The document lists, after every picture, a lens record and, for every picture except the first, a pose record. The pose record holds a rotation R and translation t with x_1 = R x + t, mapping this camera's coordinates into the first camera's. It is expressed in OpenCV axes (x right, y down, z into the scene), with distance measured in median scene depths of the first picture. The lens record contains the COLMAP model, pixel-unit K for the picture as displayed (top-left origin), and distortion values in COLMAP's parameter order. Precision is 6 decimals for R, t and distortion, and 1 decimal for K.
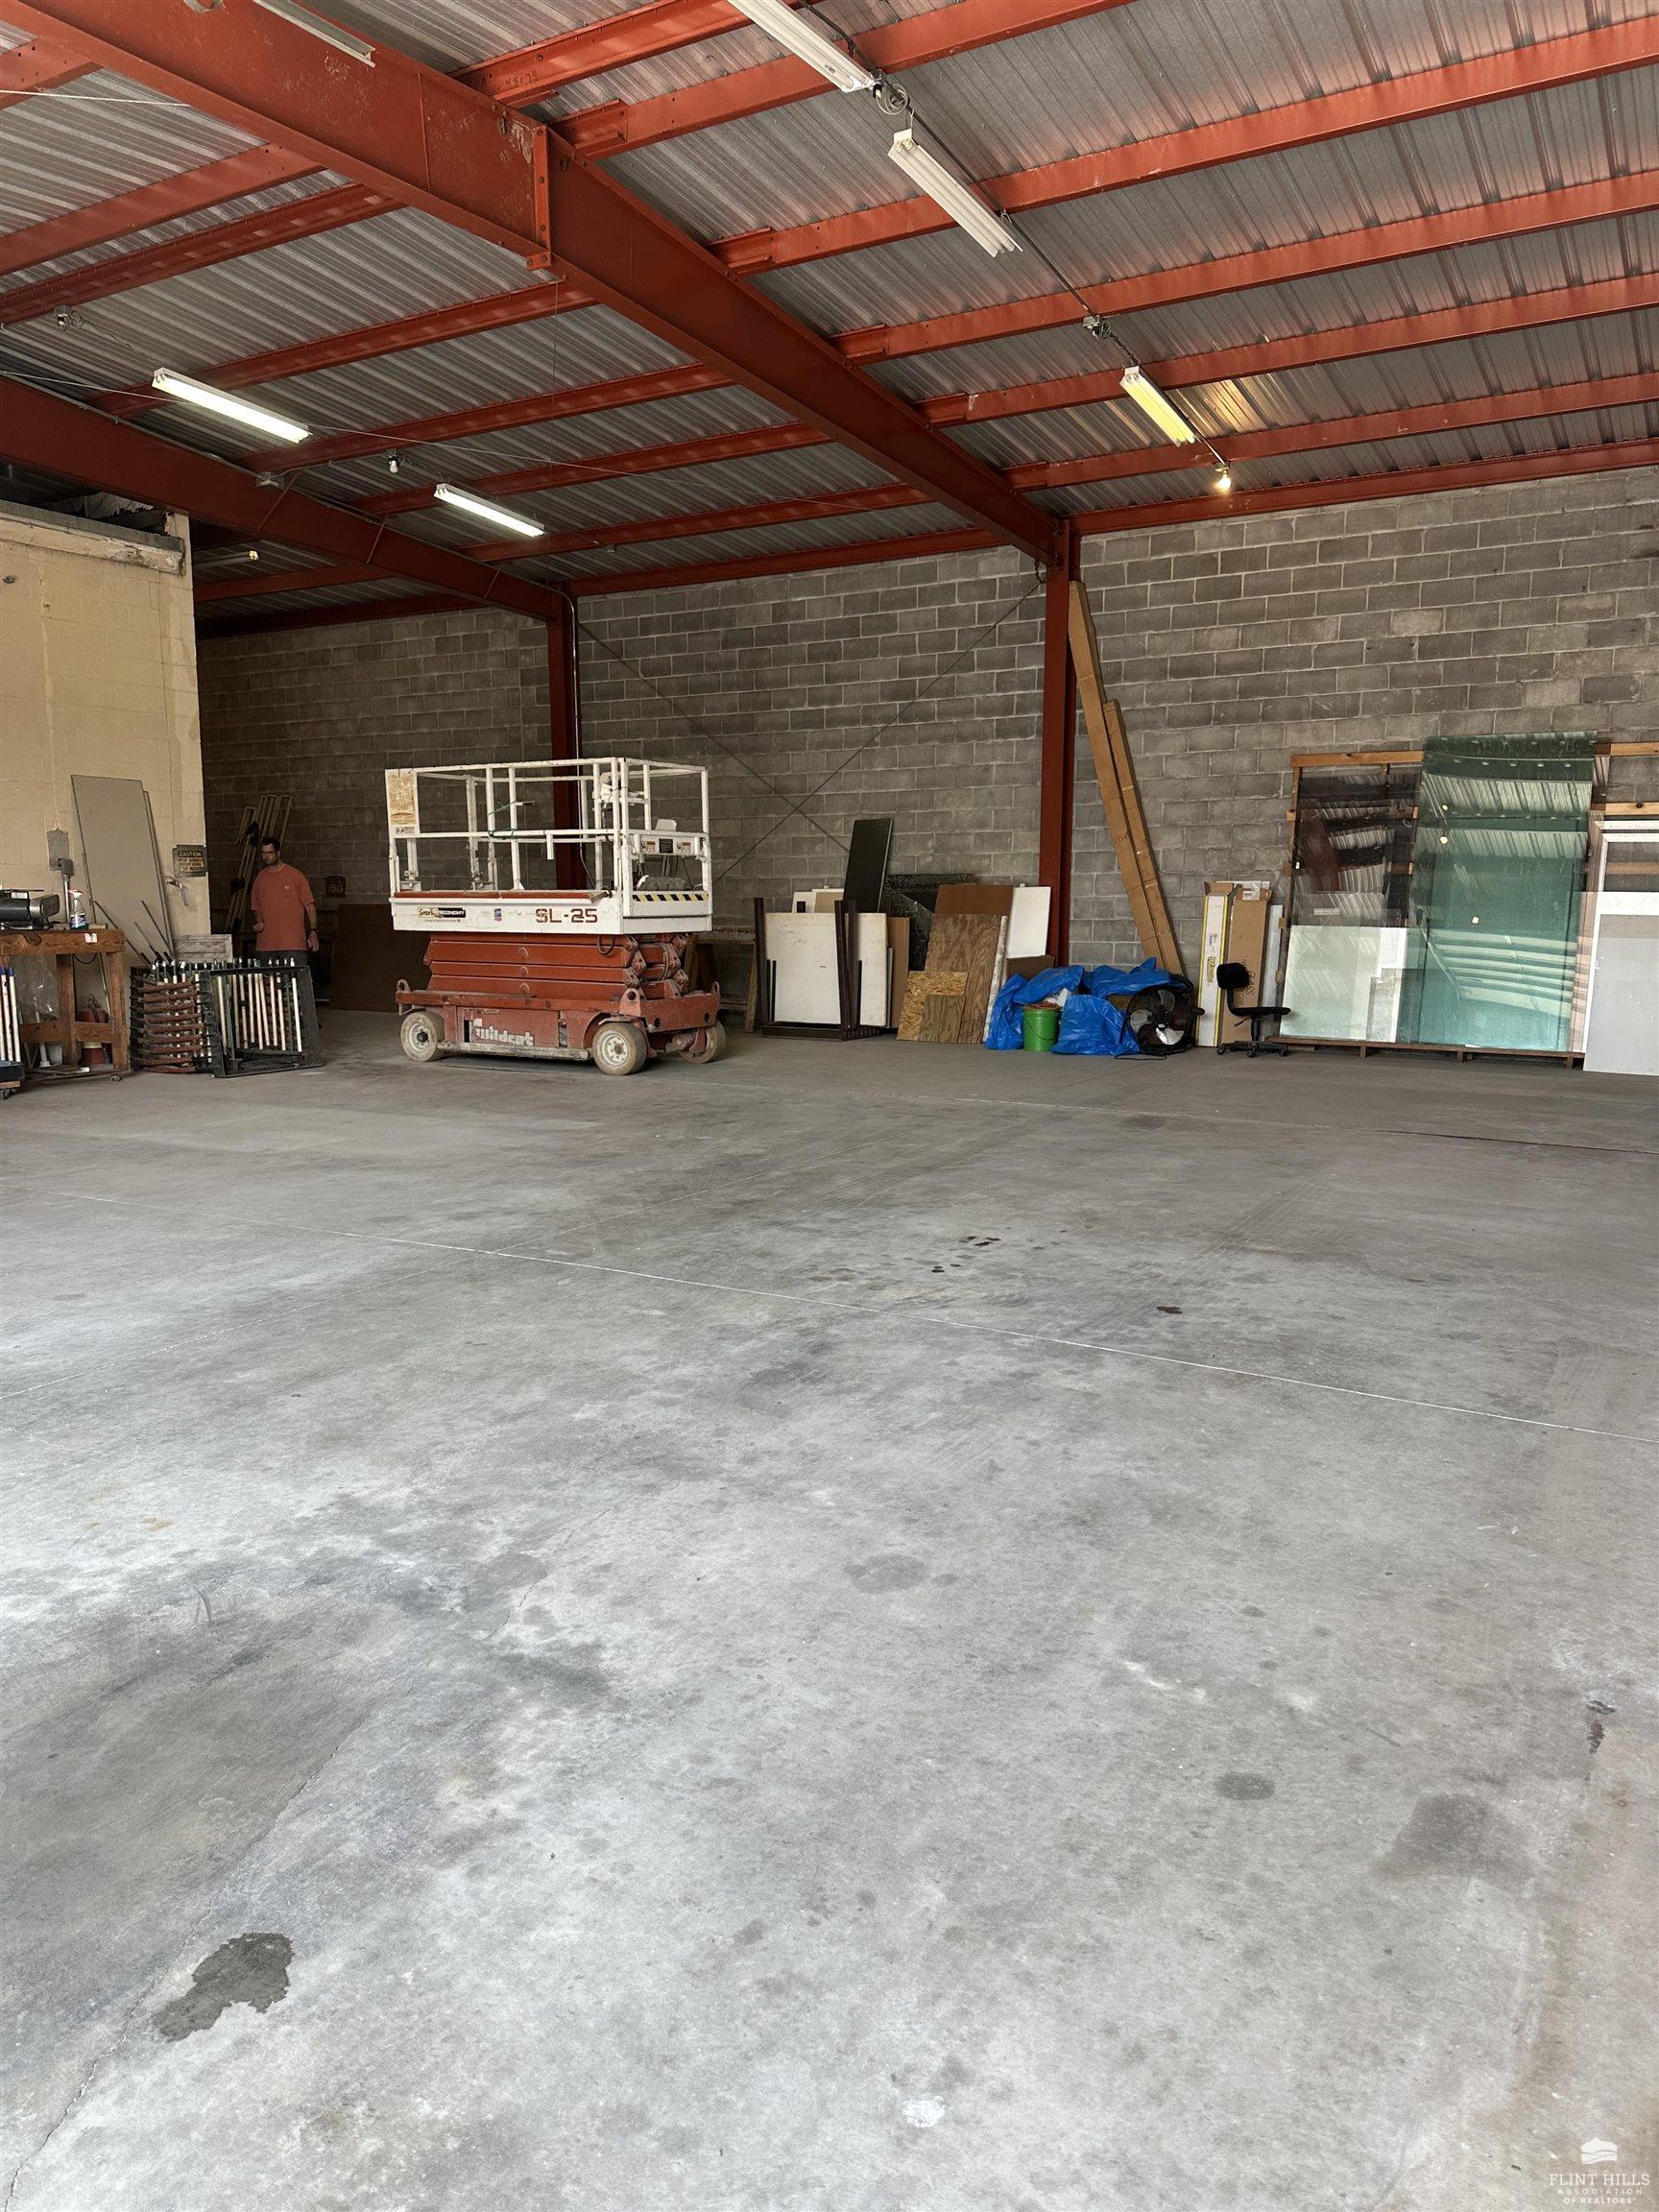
lens RADIAL K [[1573.2, 0, 830.0], [0, 1573.2, 1116.1], [0, 0, 1]] dist [0.098337, -0.131711]
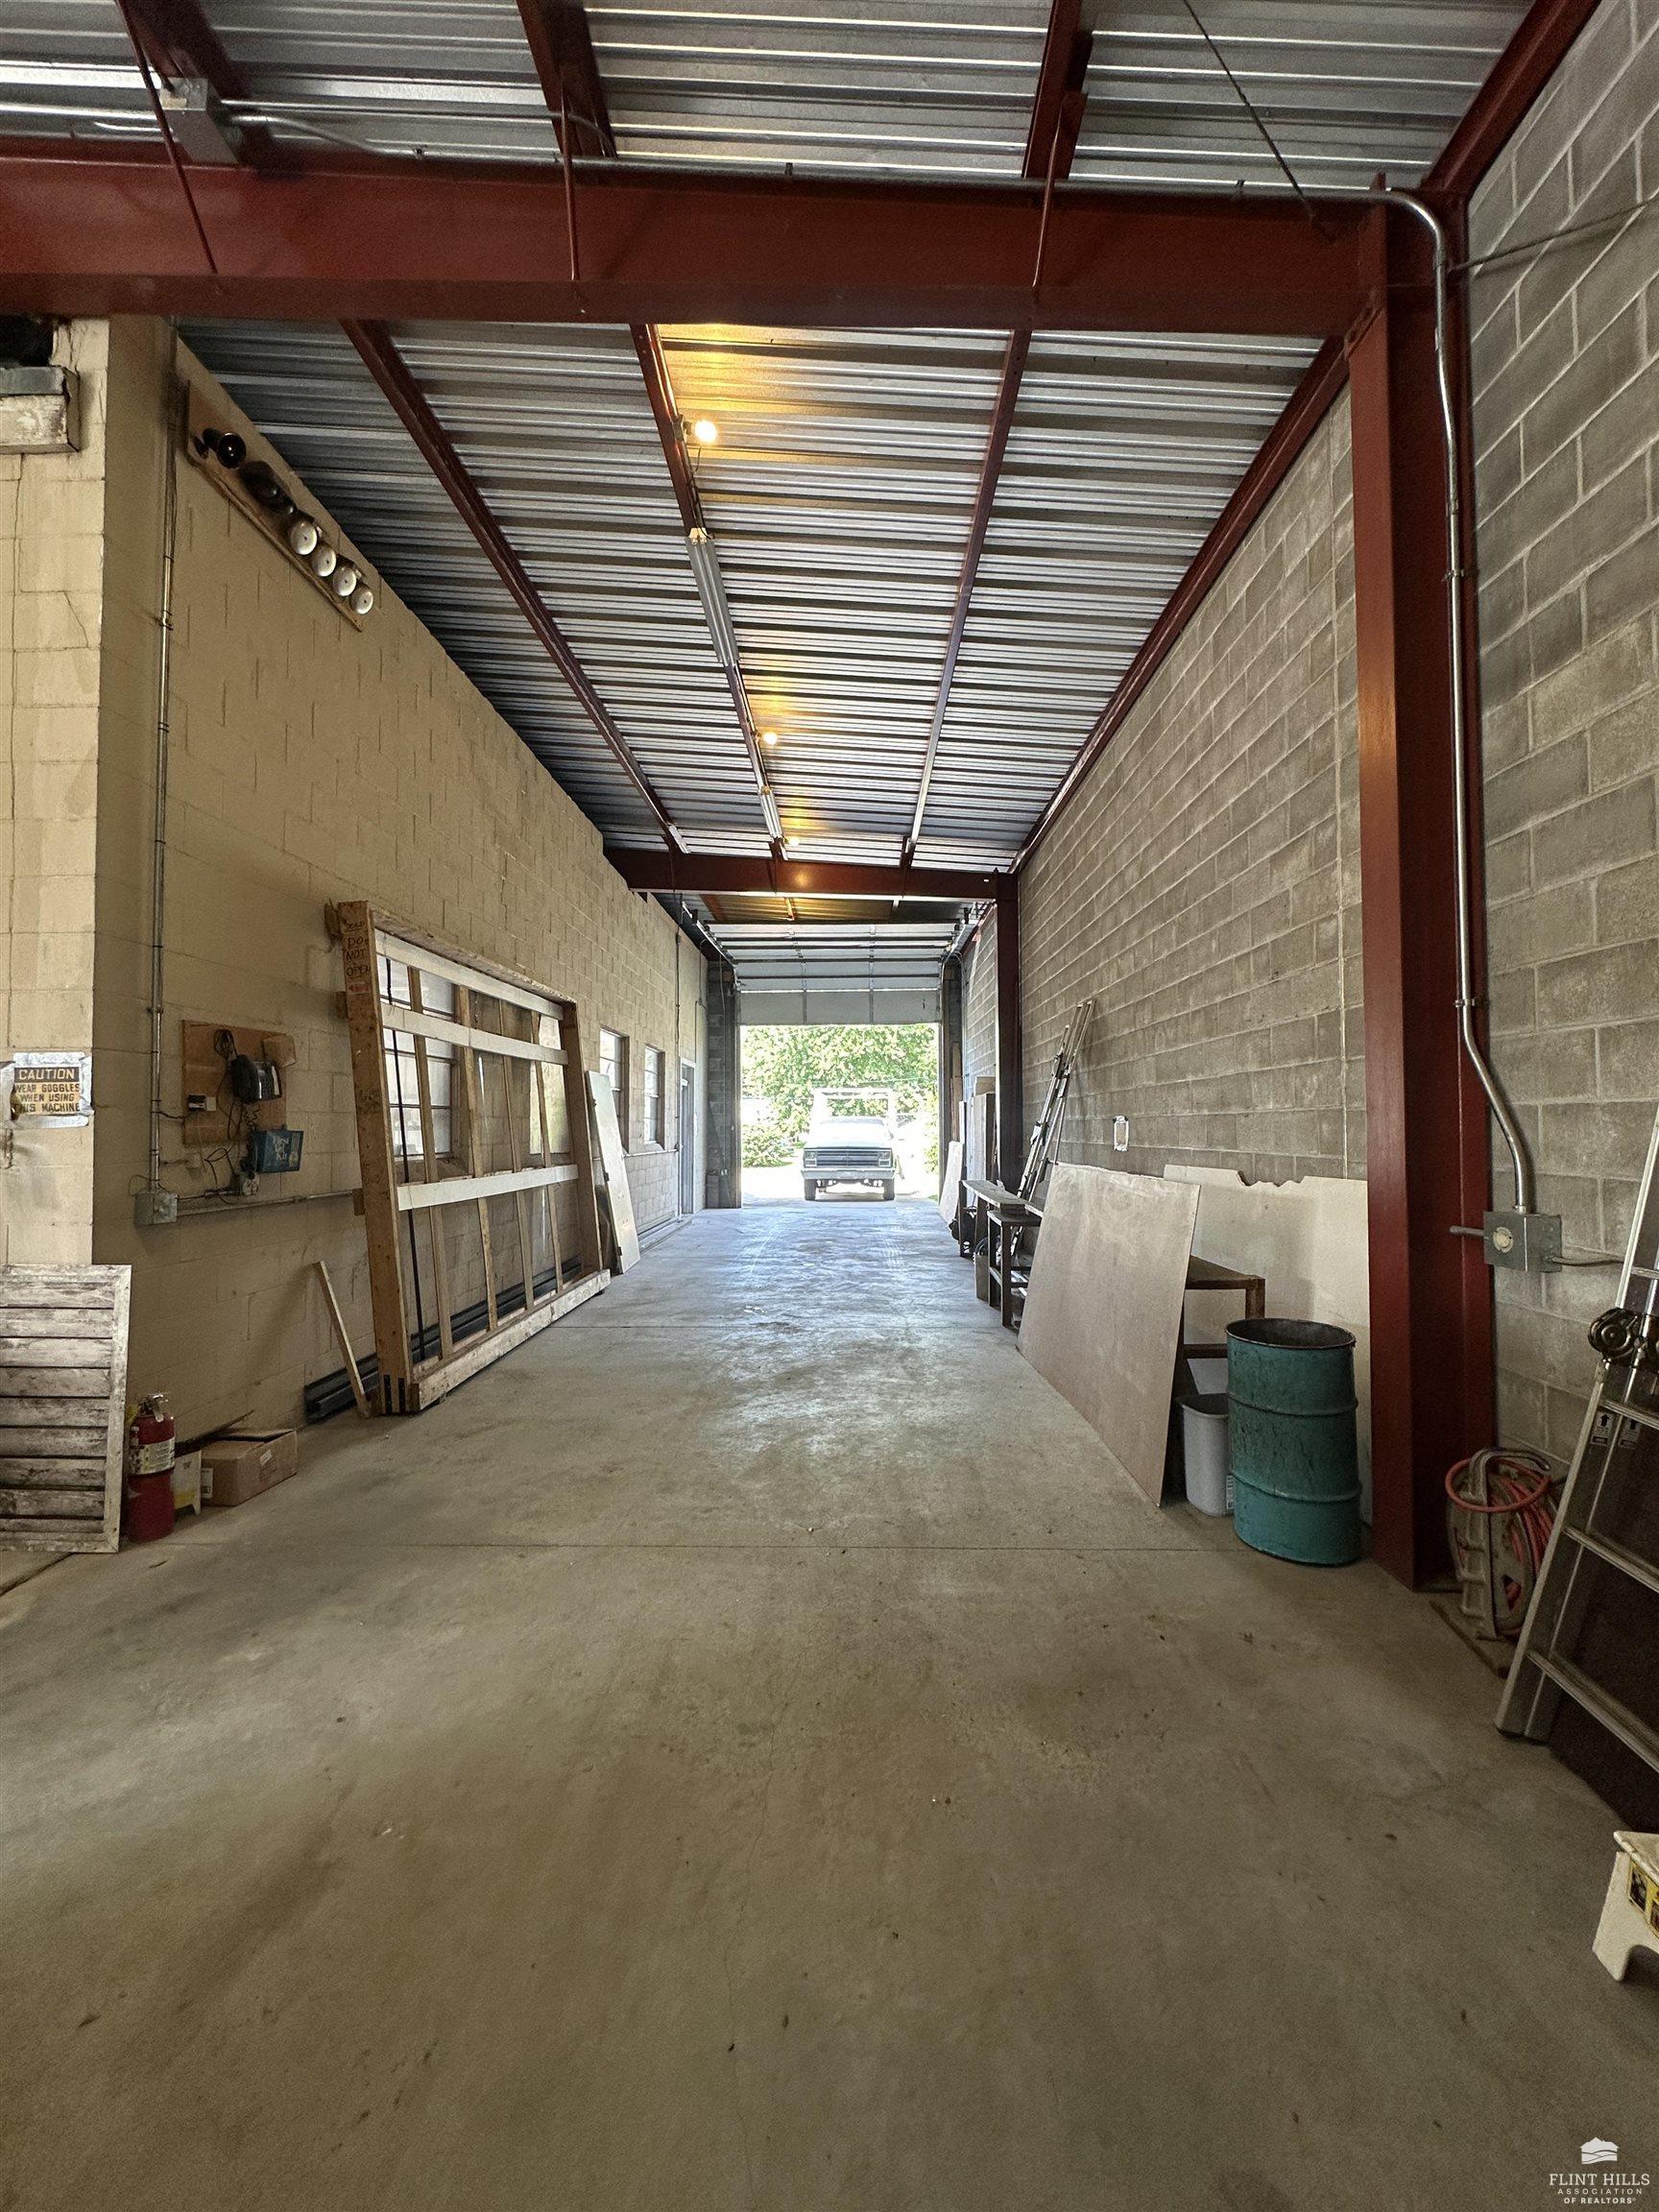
lens RADIAL K [[886.6, 0, 824.6], [0, 886.6, 1101.0], [0, 0, 1]] dist [0.001625, -0.000121]
pose [[0.472329, -0.028708, -0.880955, -0.148471], [-0.122790, 0.987581, -0.098017, -0.246899], [0.872828, 0.154468, 0.462938, 1.656327]]
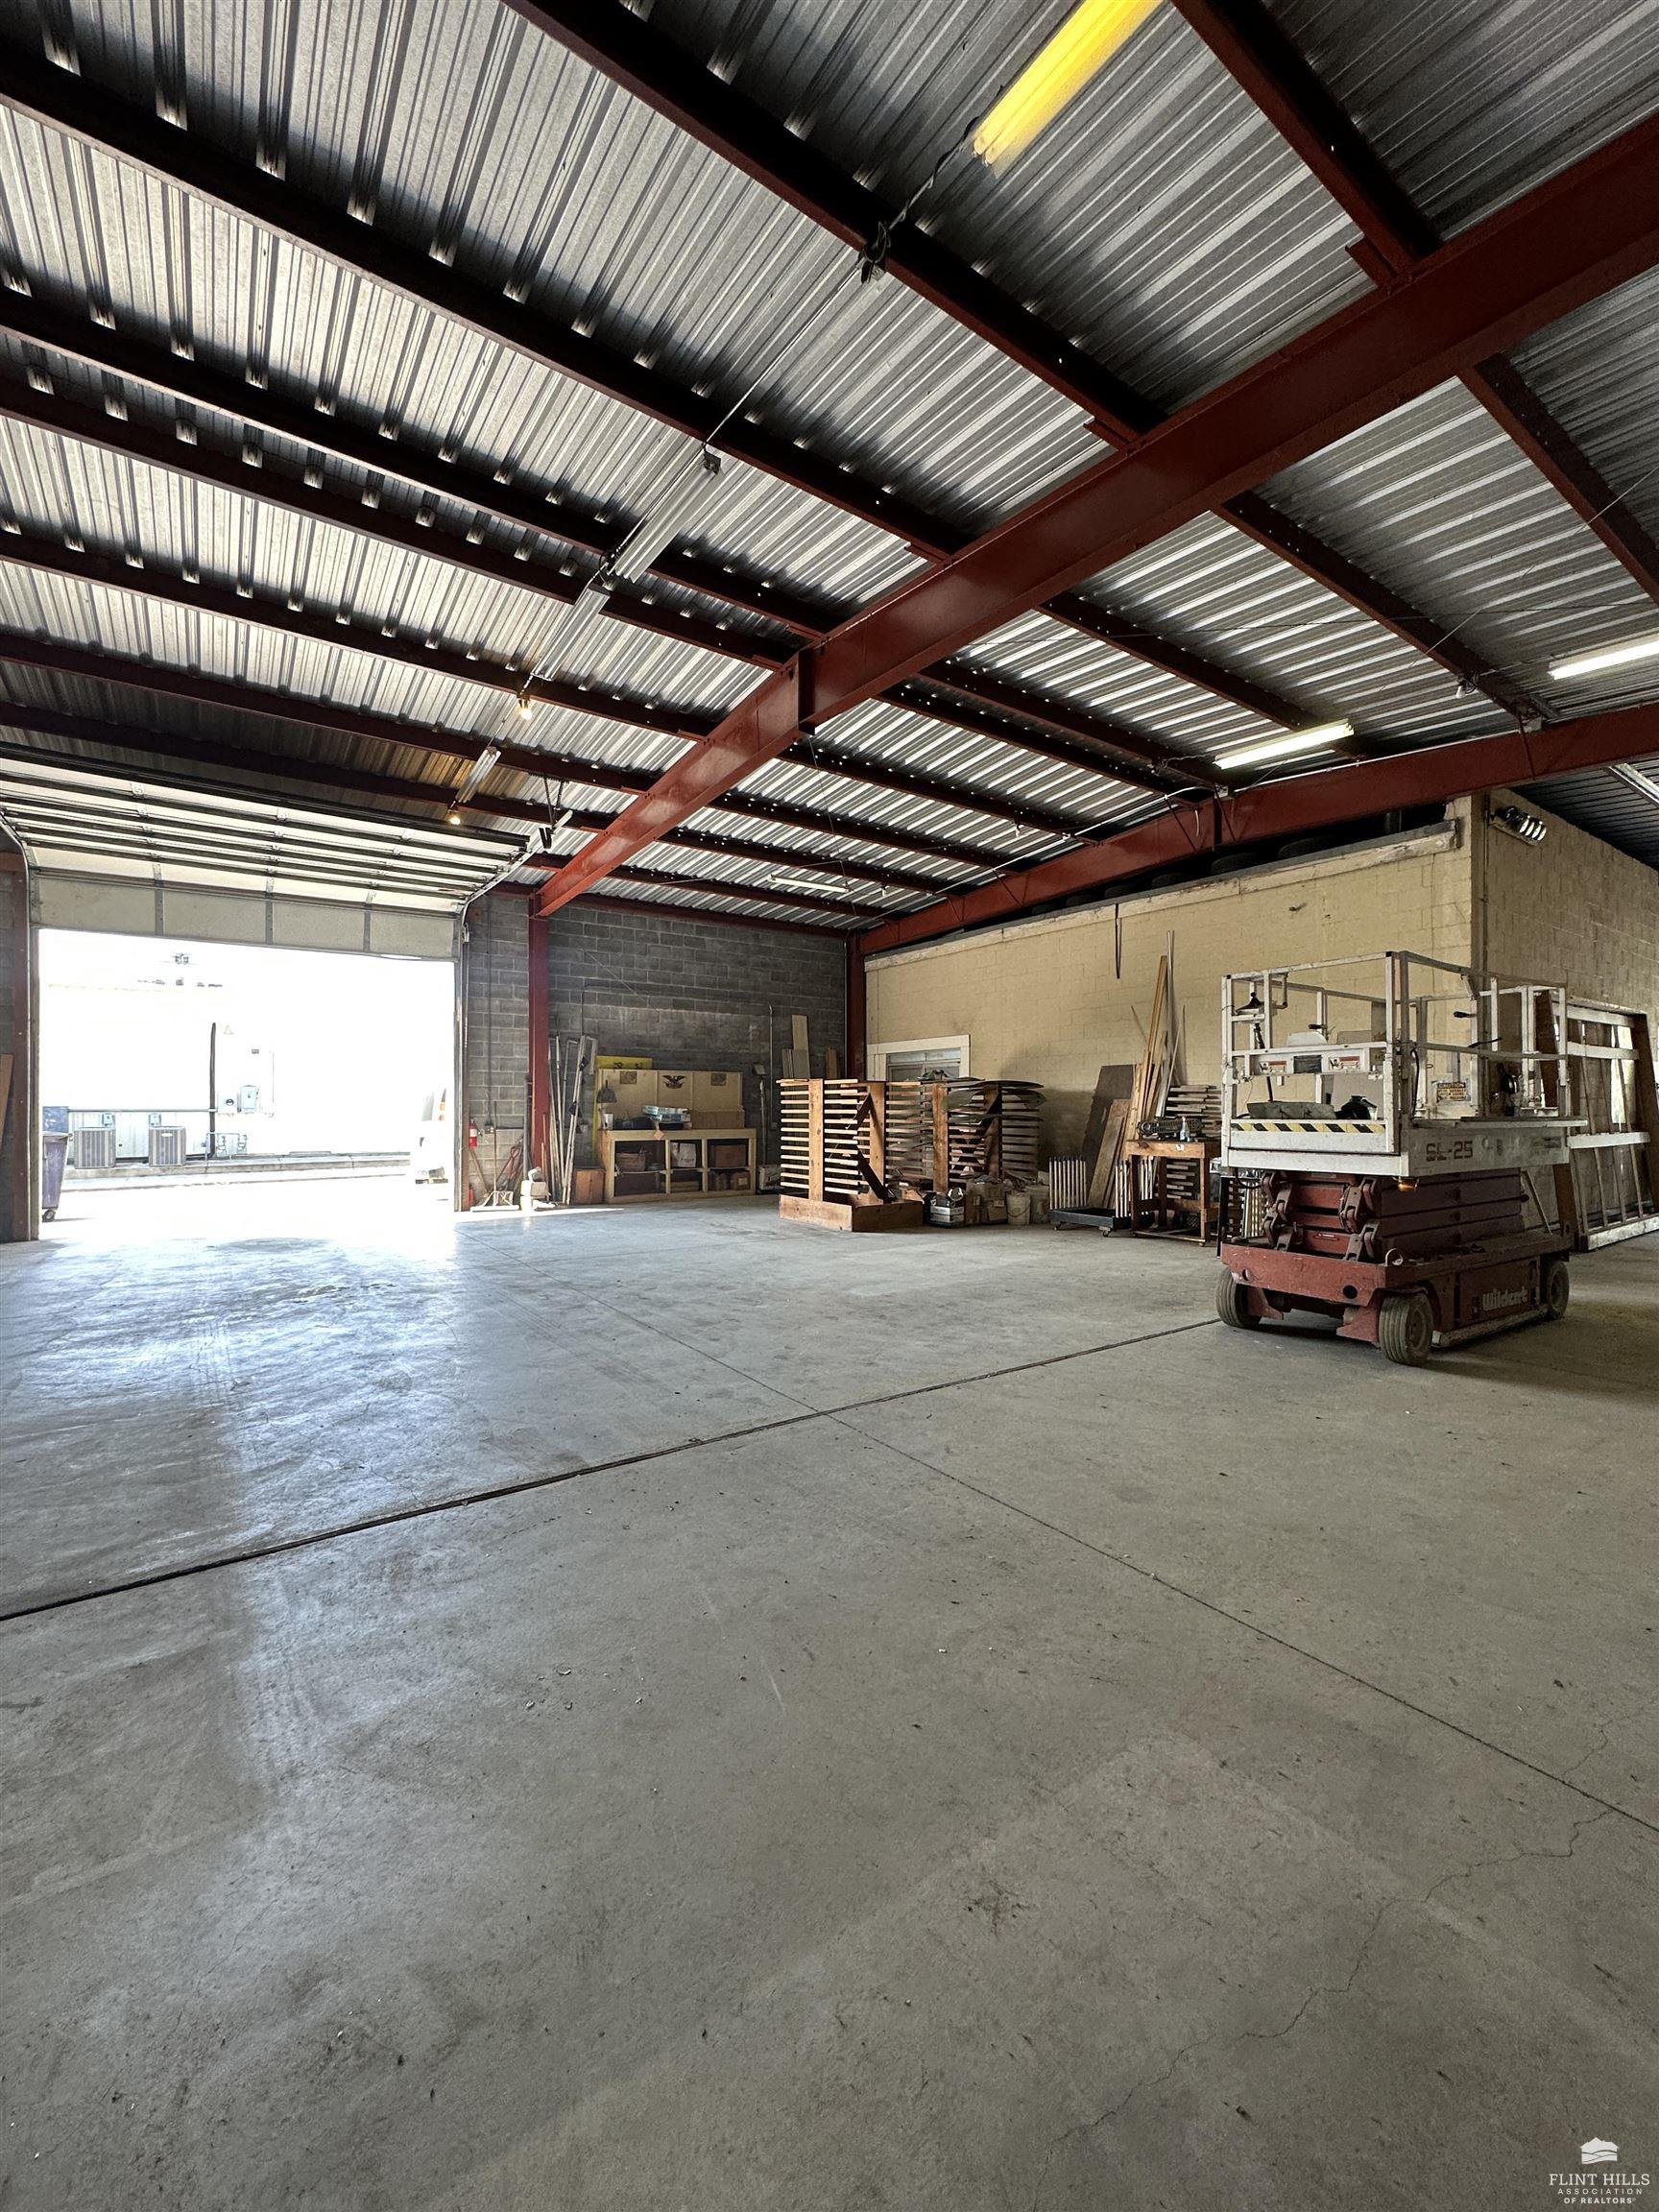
lens RADIAL K [[886.6, 0, 824.6], [0, 886.6, 1101.0], [0, 0, 1]] dist [0.001625, -0.000121]
pose [[-0.423118, -0.008738, -0.906032, 0.559639], [-0.128182, 0.990474, 0.050309, -0.197777], [0.896962, 0.137424, -0.420208, 1.337481]]
